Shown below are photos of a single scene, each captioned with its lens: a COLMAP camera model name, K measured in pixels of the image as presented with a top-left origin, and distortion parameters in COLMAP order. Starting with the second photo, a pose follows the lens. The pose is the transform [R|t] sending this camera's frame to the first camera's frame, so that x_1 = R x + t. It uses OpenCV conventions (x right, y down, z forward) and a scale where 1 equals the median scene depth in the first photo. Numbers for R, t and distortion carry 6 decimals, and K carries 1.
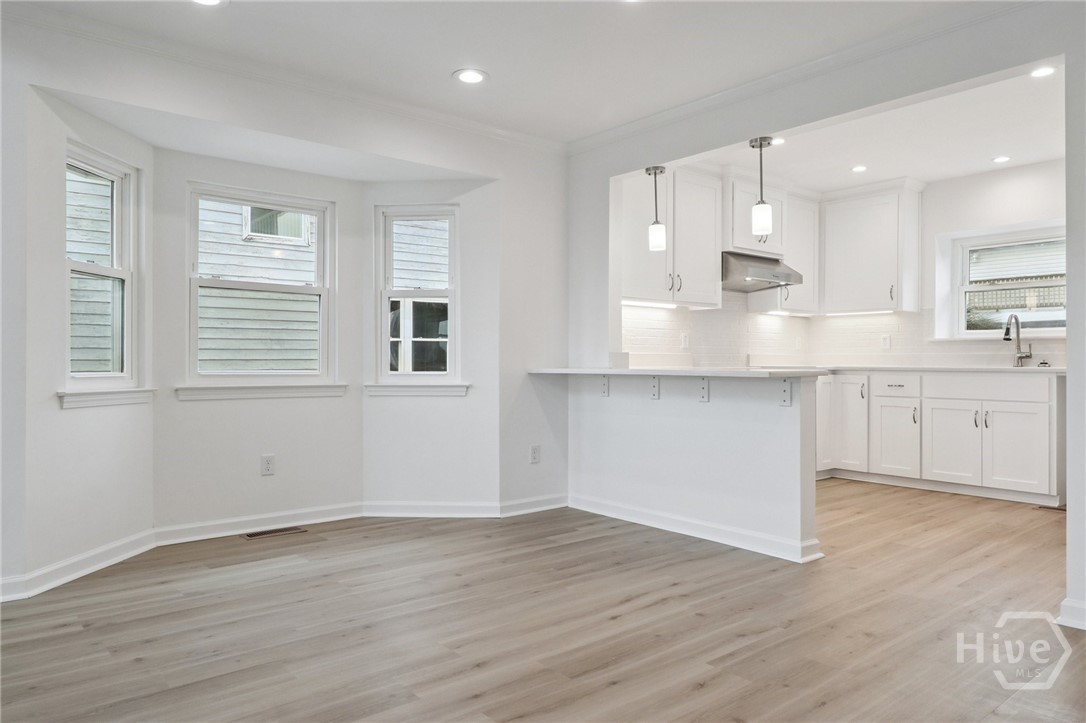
lens RADIAL K [[744.7, 0, 546.7], [0, 744.7, 364.5], [0, 0, 1]] dist [0.007436, -0.000326]
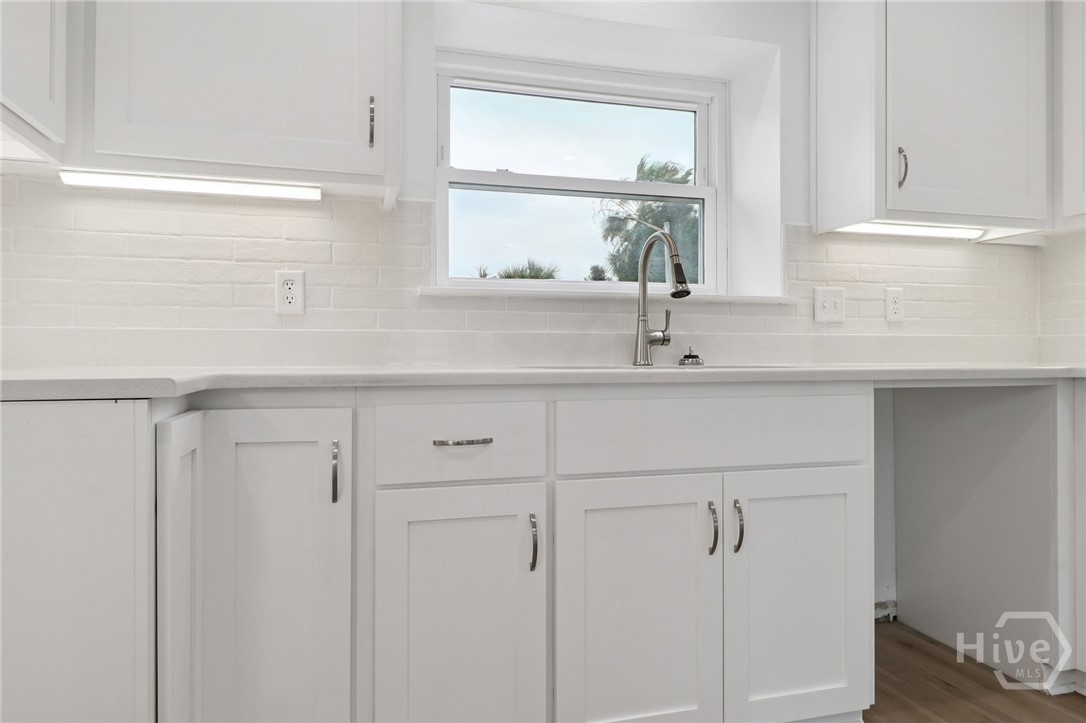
lens RADIAL K [[744.7, 0, 546.5], [0, 744.7, 356.2], [0, 0, 1]] dist [0.007436, -0.000326]
pose [[0.385455, -0.005606, 0.922709, 0.233410], [0.004380, 0.999981, 0.004245, -0.004335], [-0.922716, 0.002405, 0.385473, 0.885917]]
